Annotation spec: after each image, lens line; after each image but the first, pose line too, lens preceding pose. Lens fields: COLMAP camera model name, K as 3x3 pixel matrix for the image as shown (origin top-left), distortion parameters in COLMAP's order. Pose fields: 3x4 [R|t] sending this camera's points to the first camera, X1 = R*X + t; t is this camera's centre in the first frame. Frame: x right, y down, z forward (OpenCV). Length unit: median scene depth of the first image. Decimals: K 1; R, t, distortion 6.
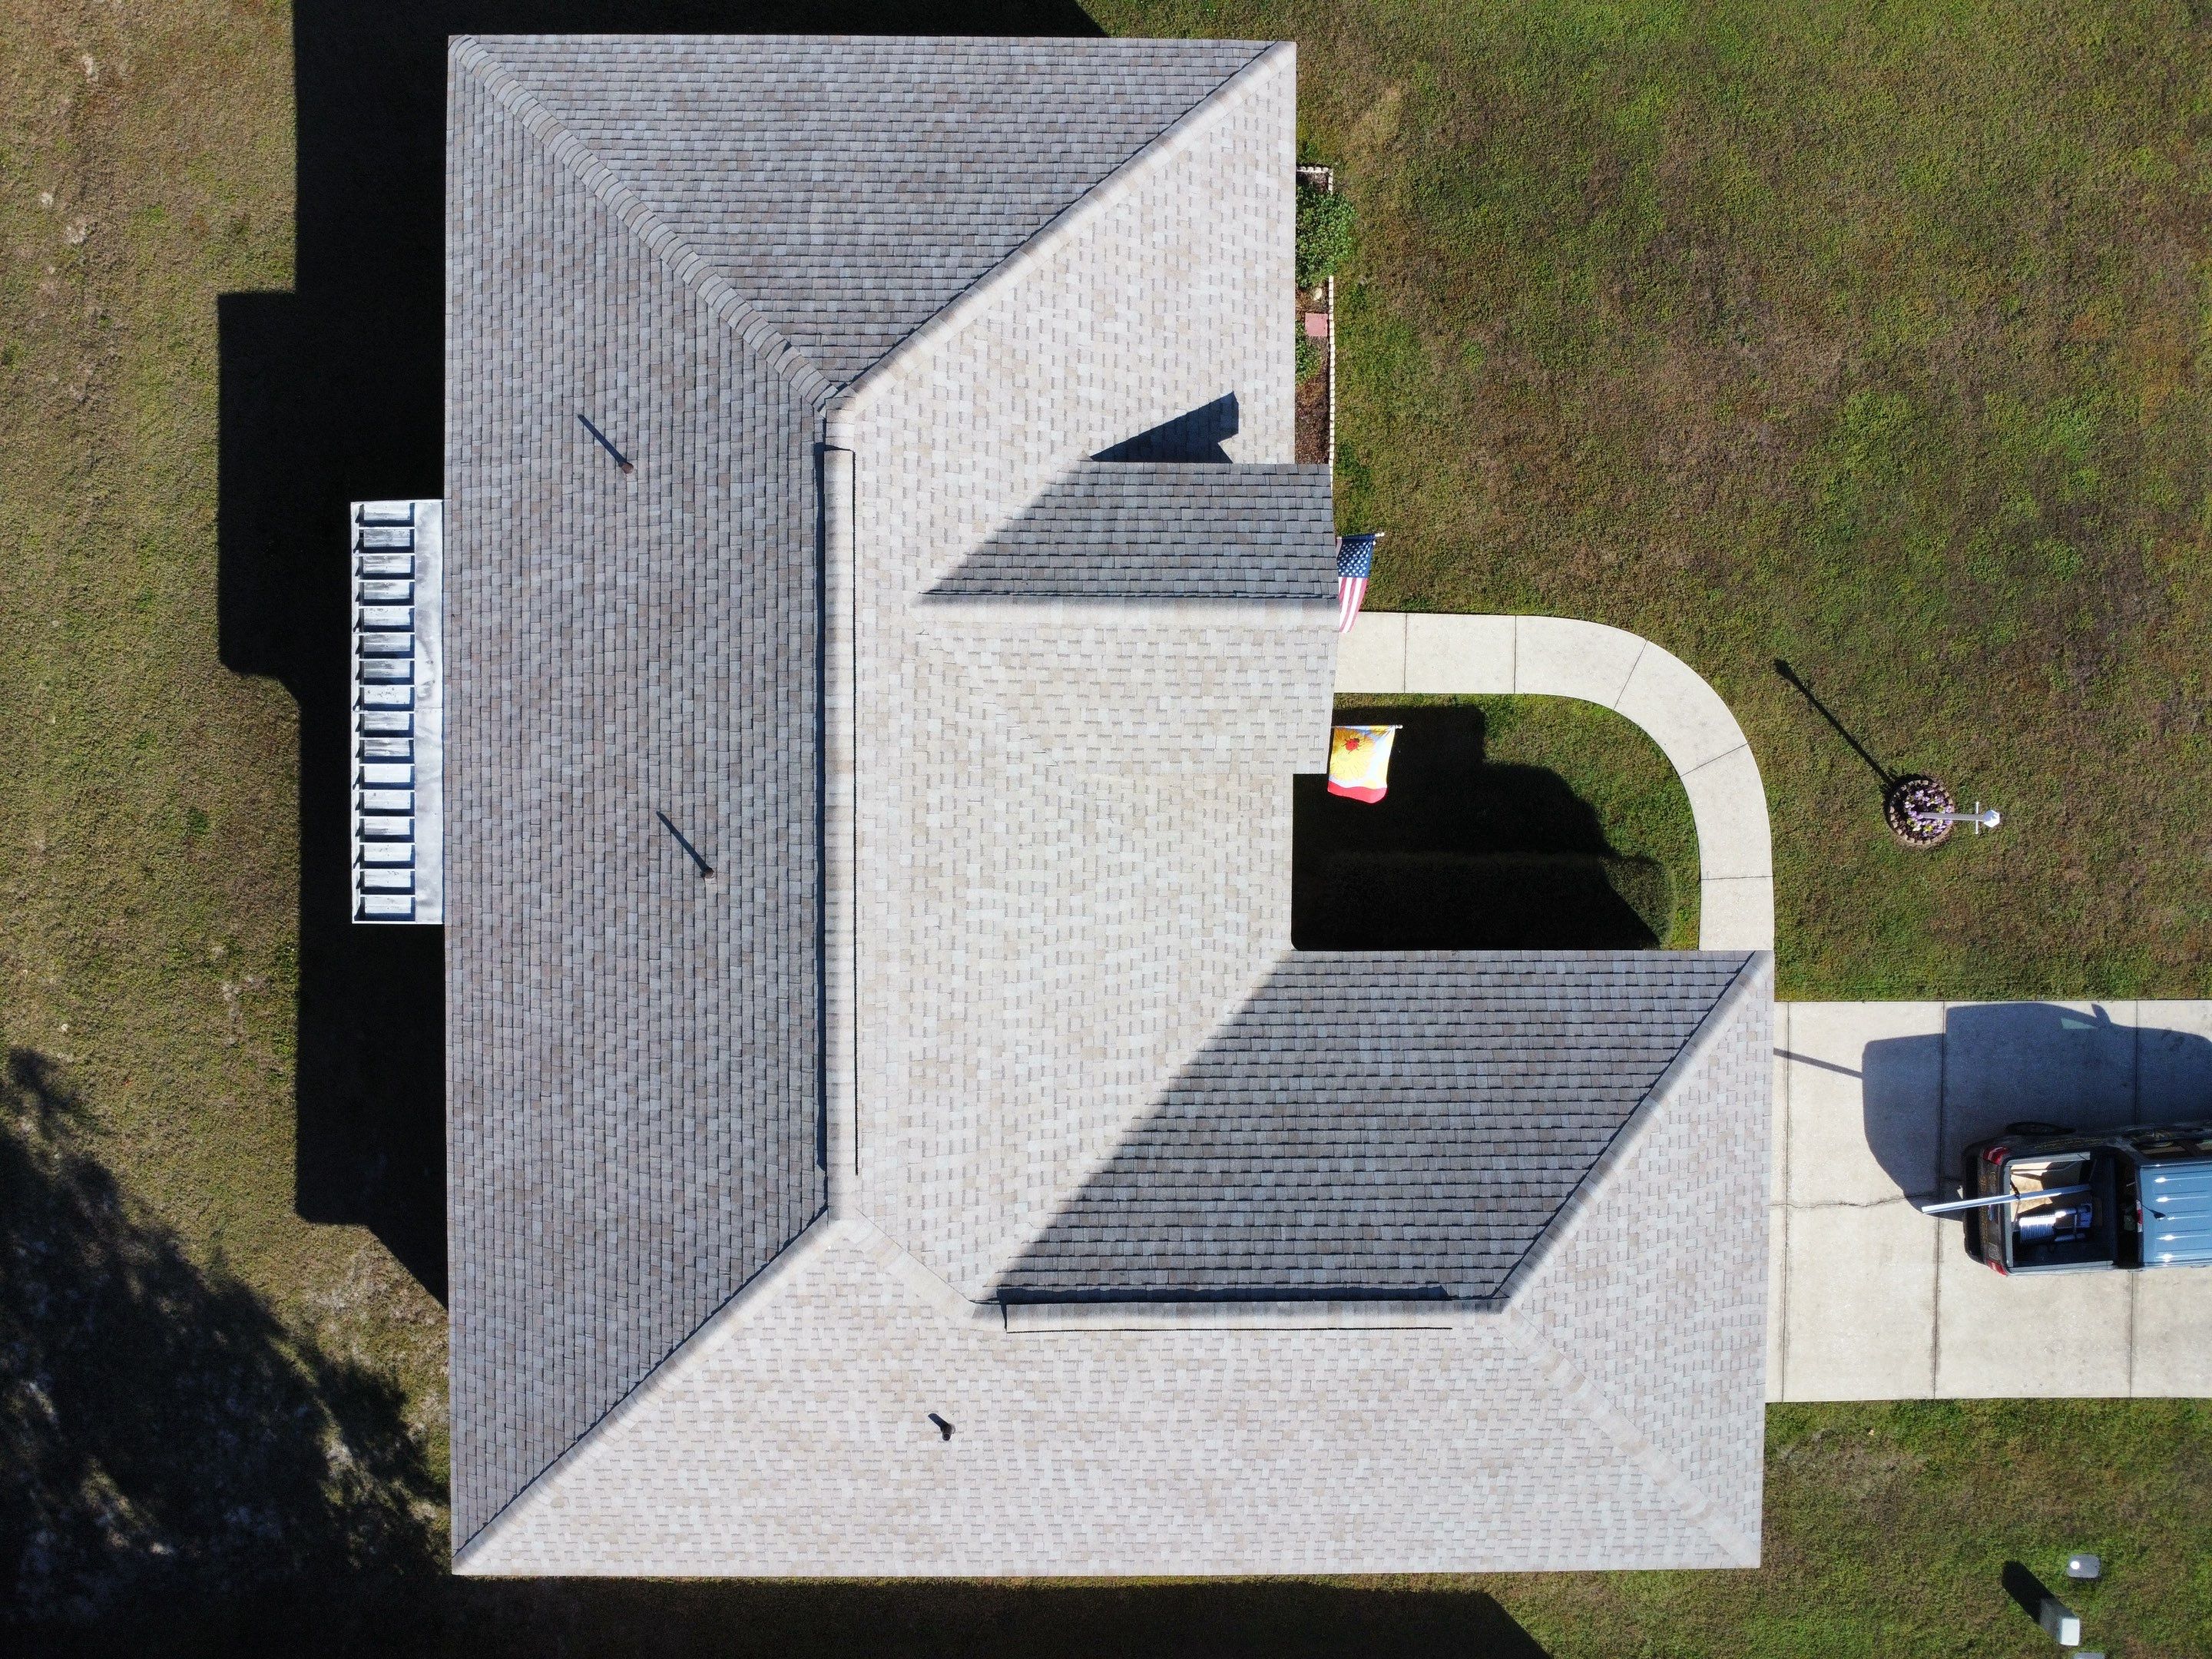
lens RADIAL K [[1611.4, 0, 1095.5], [0, 1611.4, 818.1], [0, 0, 1]] dist [-0.028850, -0.008171]
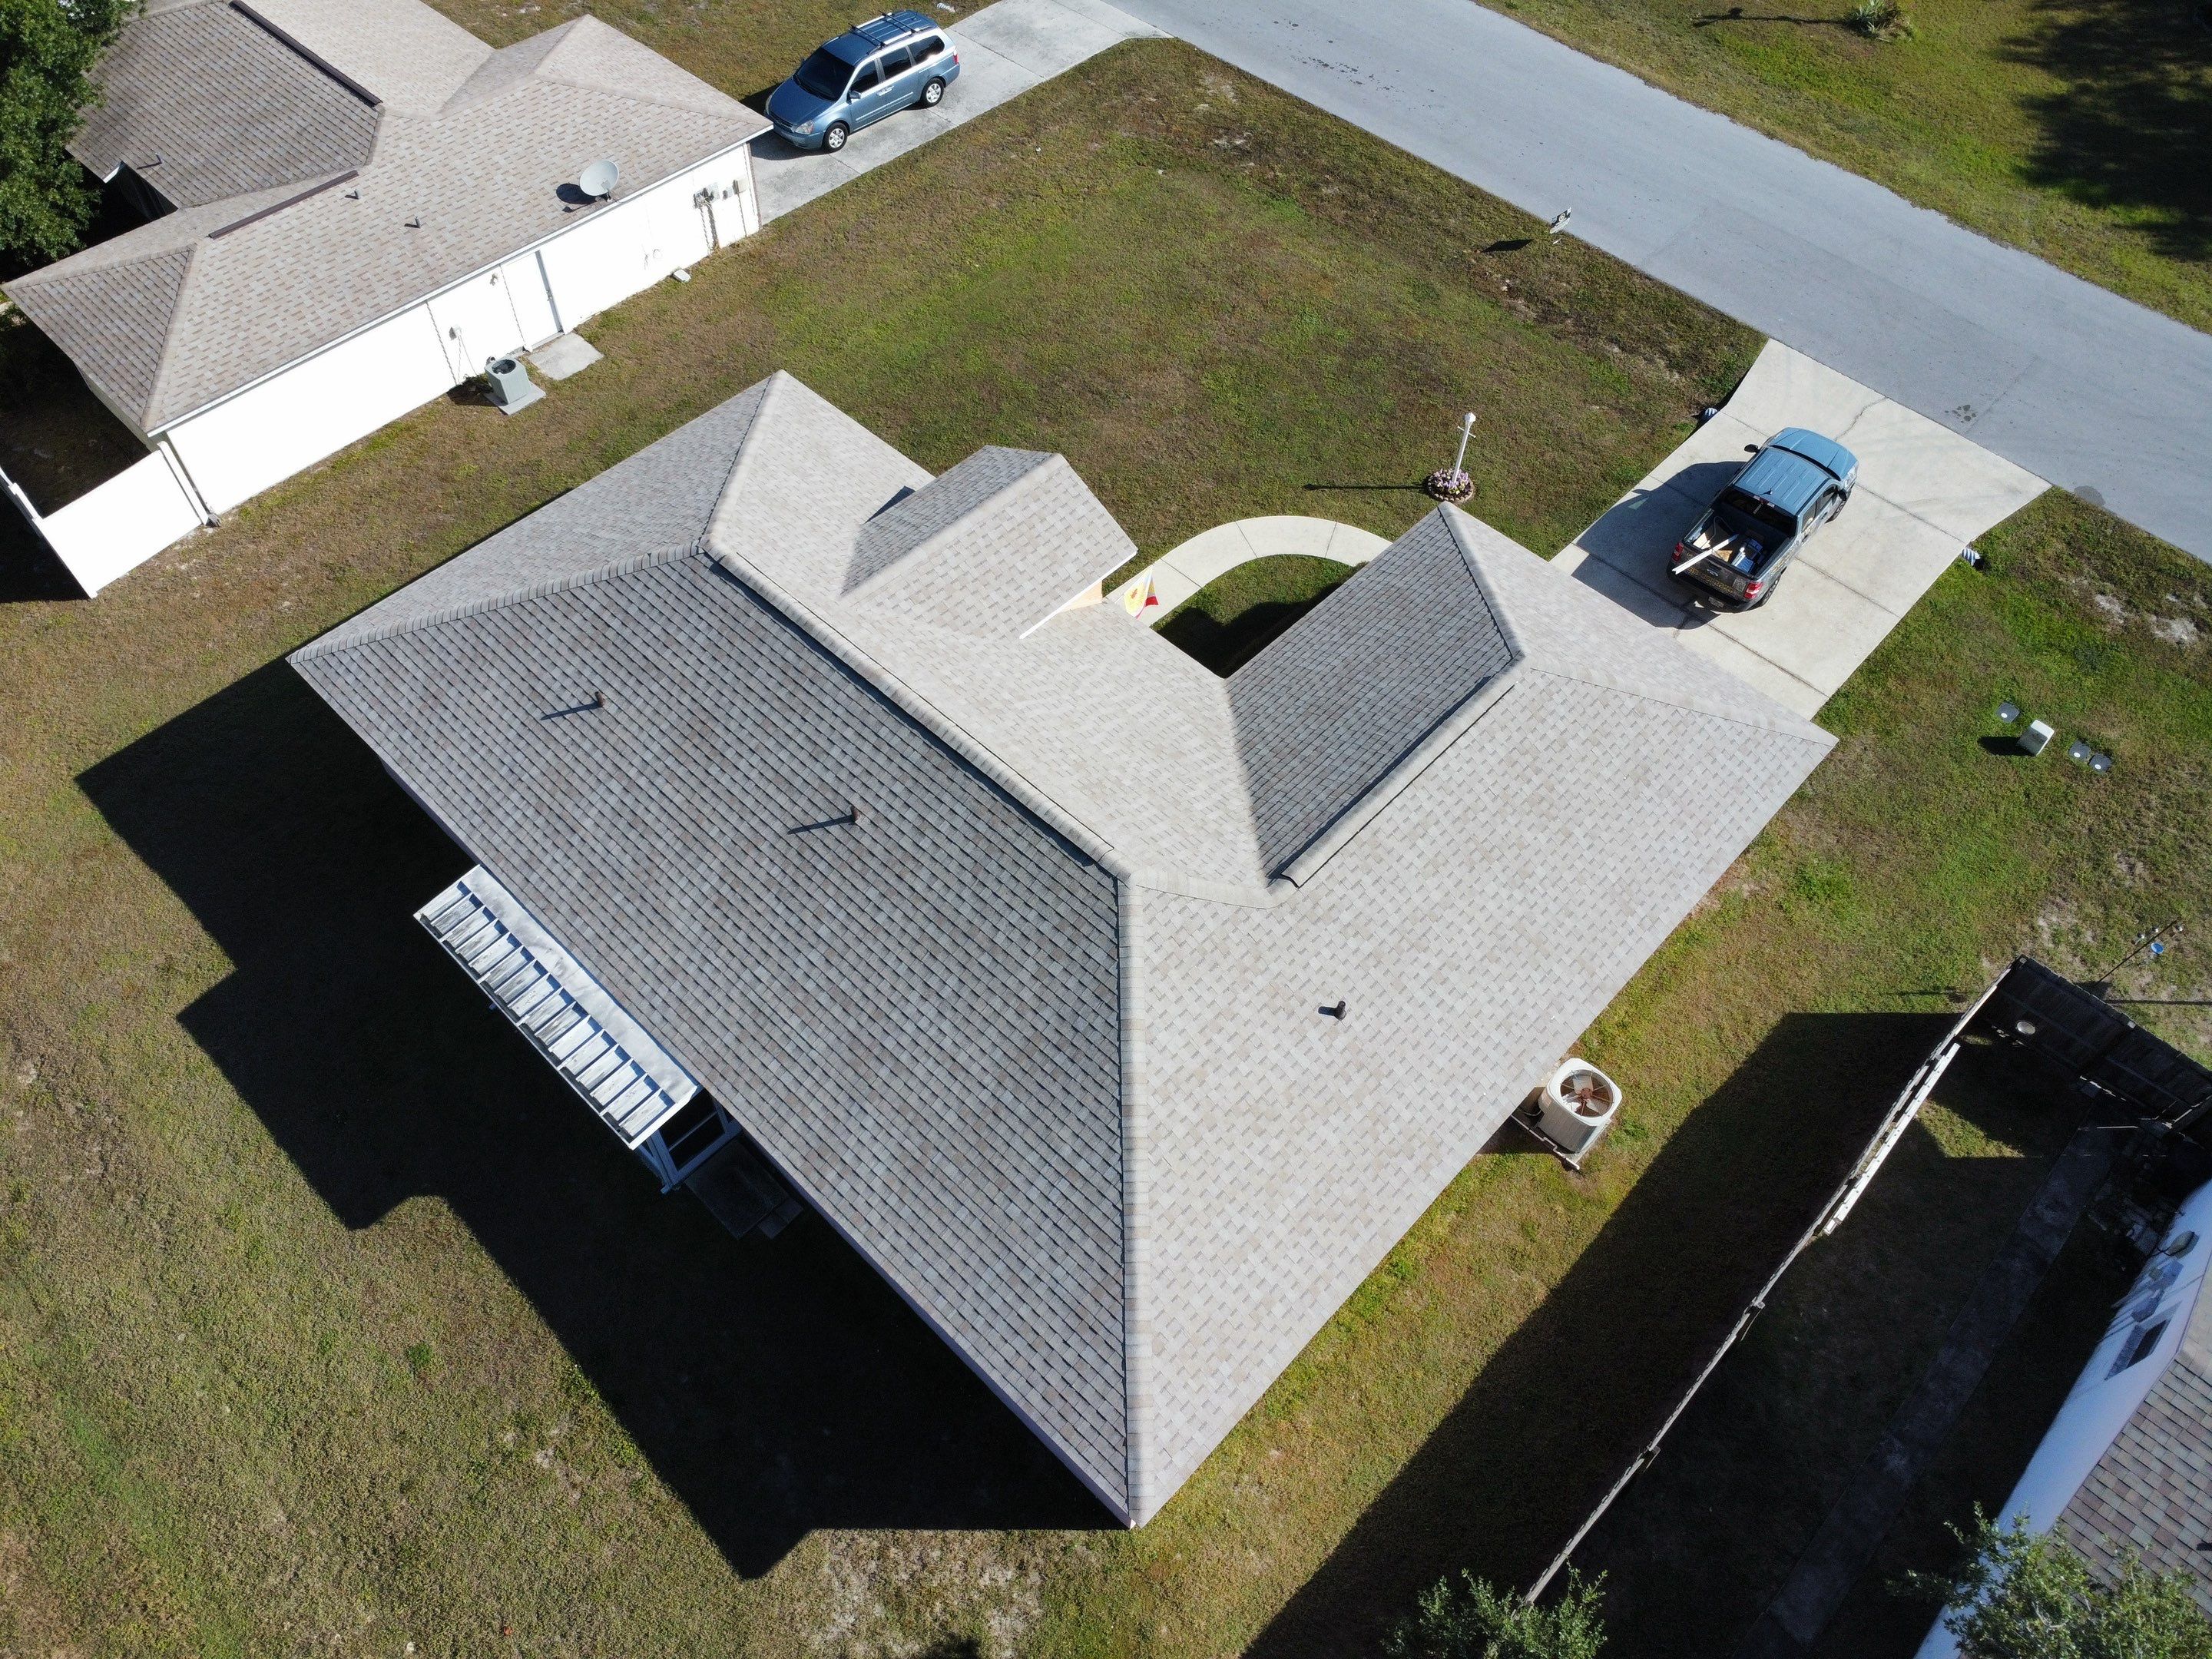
lens RADIAL K [[1611.4, 0, 1096.5], [0, 1611.4, 810.3], [0, 0, 1]] dist [-0.028850, -0.008171]
pose [[0.689612, -0.582784, 0.429881, -0.586952], [0.724163, 0.551014, -0.414695, 0.620727], [0.004808, 0.597283, 0.802016, 0.009334]]
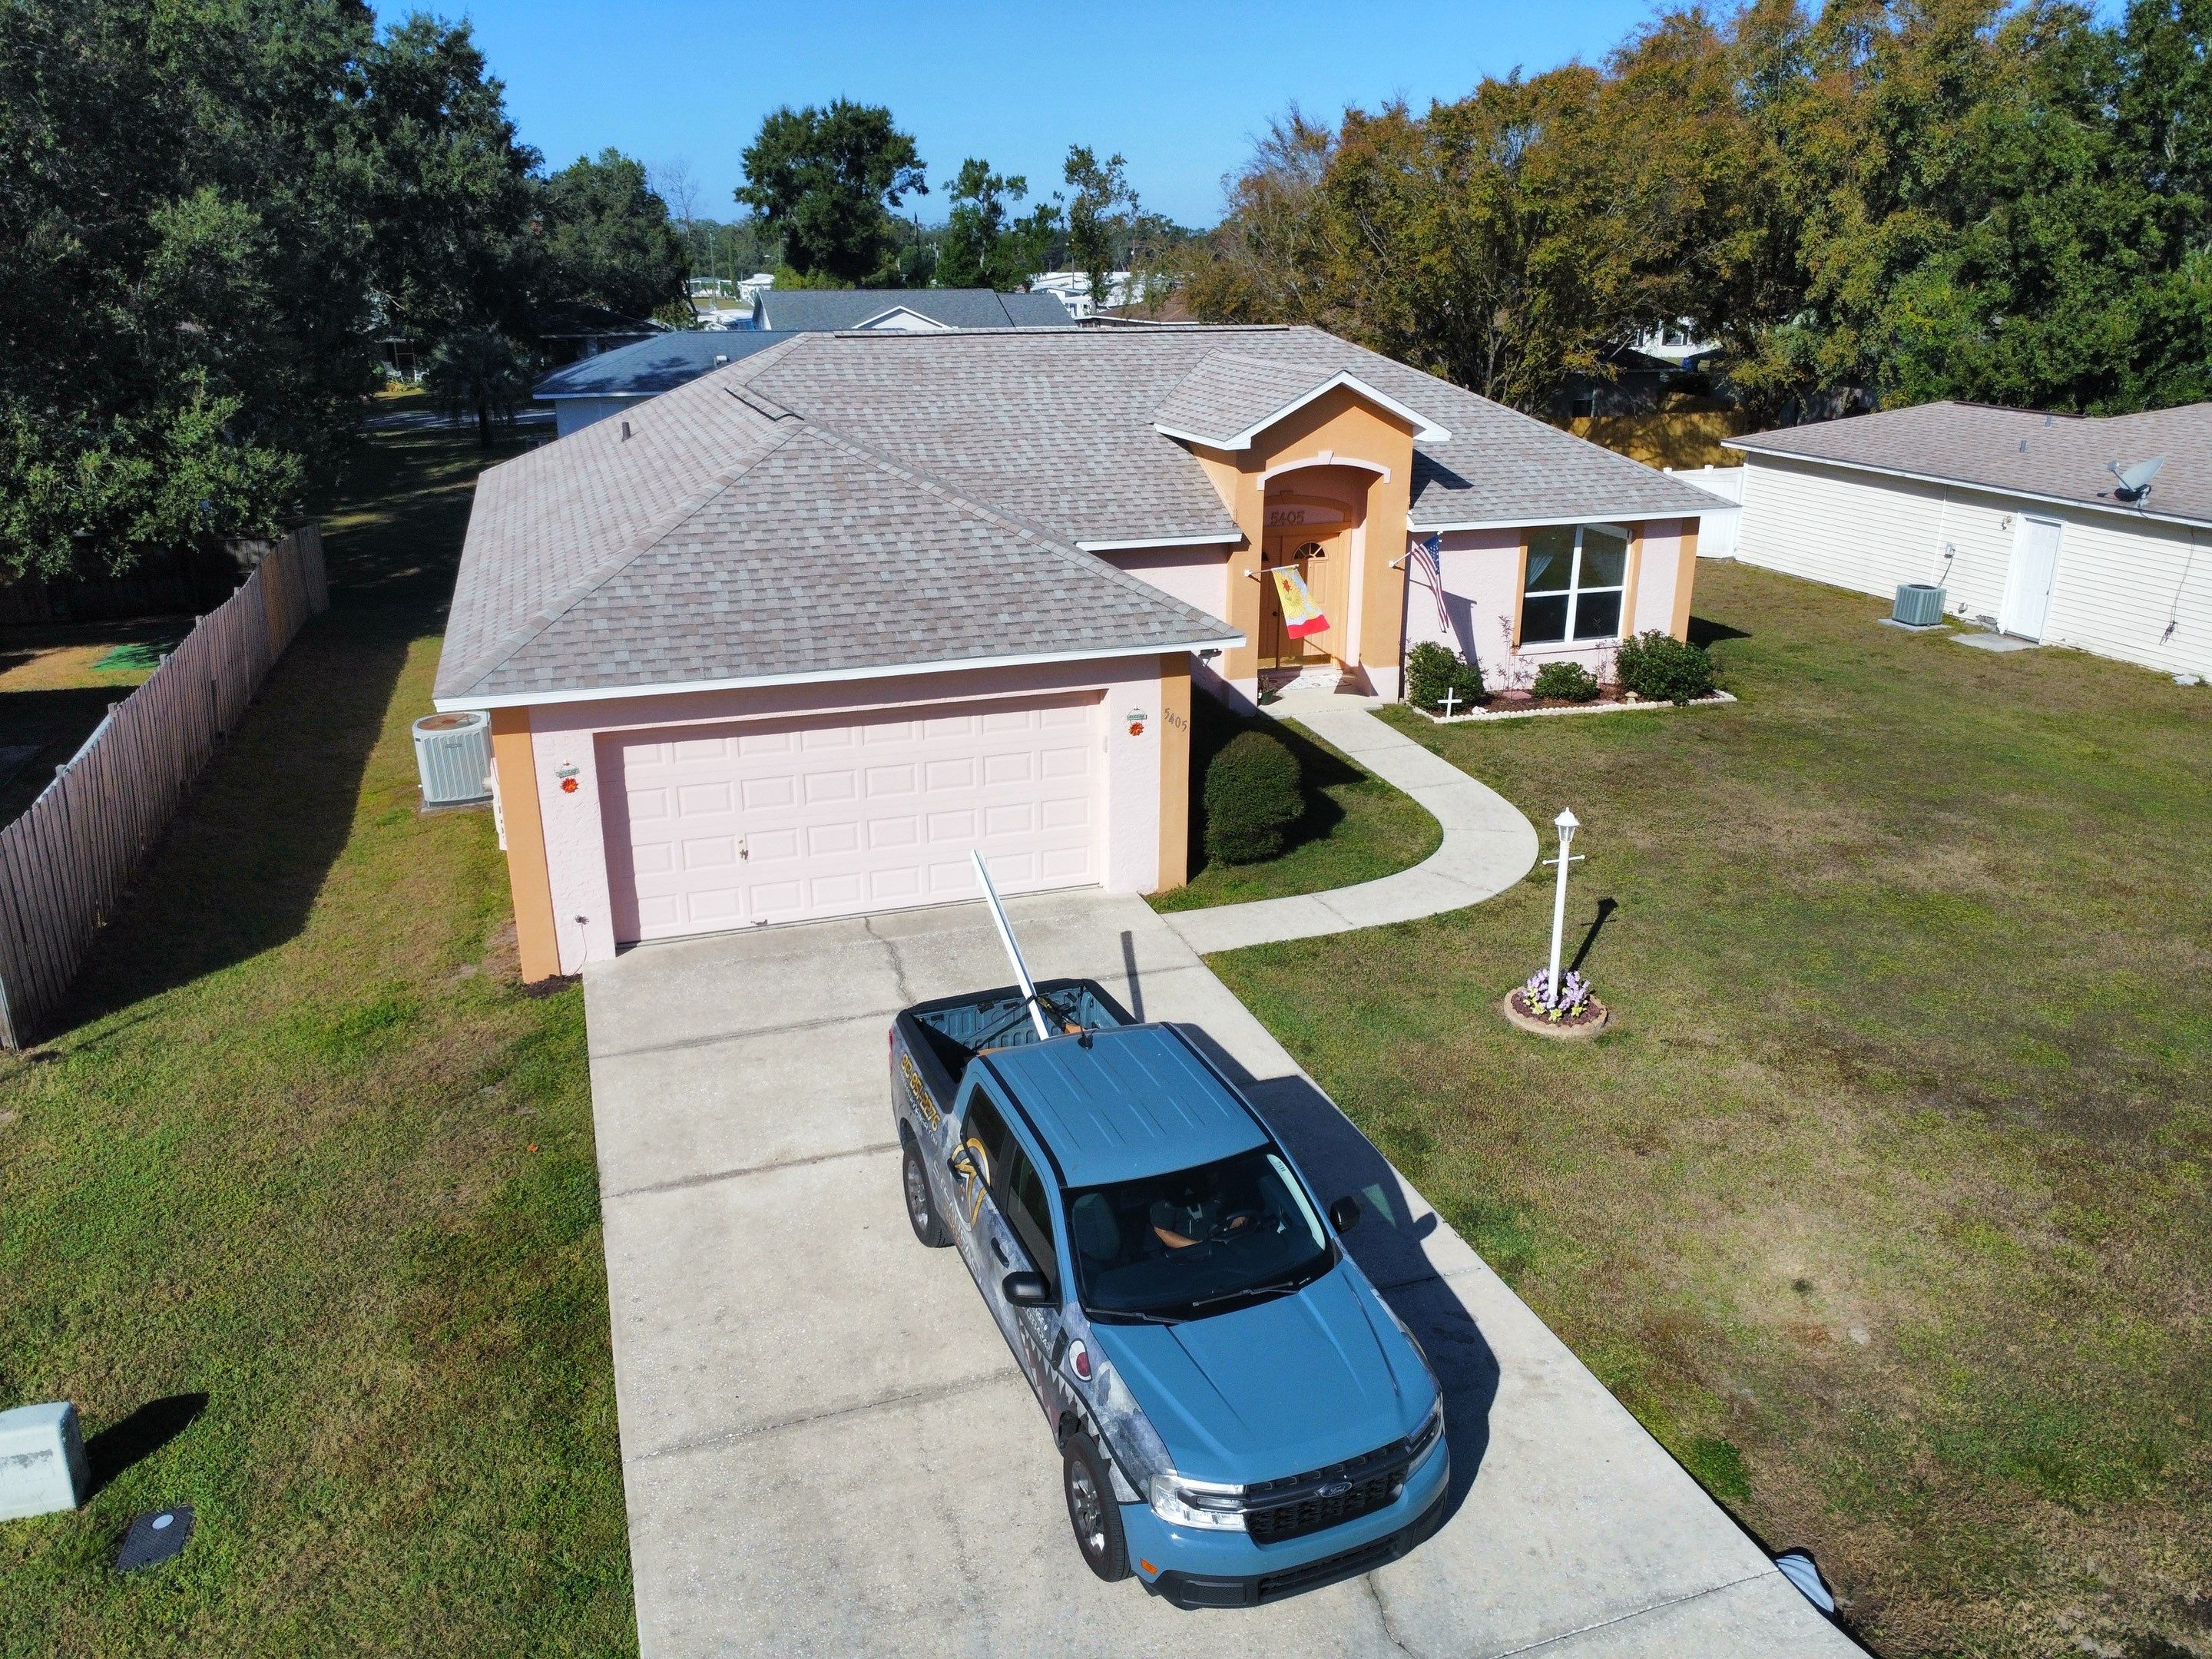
lens RADIAL K [[1611.4, 0, 1103.7], [0, 1611.4, 807.6], [0, 0, 1]] dist [-0.028850, -0.008171]
pose [[0.326506, 0.291157, -0.899234, 1.197058], [-0.945121, 0.088688, -0.314452, 0.430954], [-0.011804, 0.952555, 0.304136, 0.852712]]
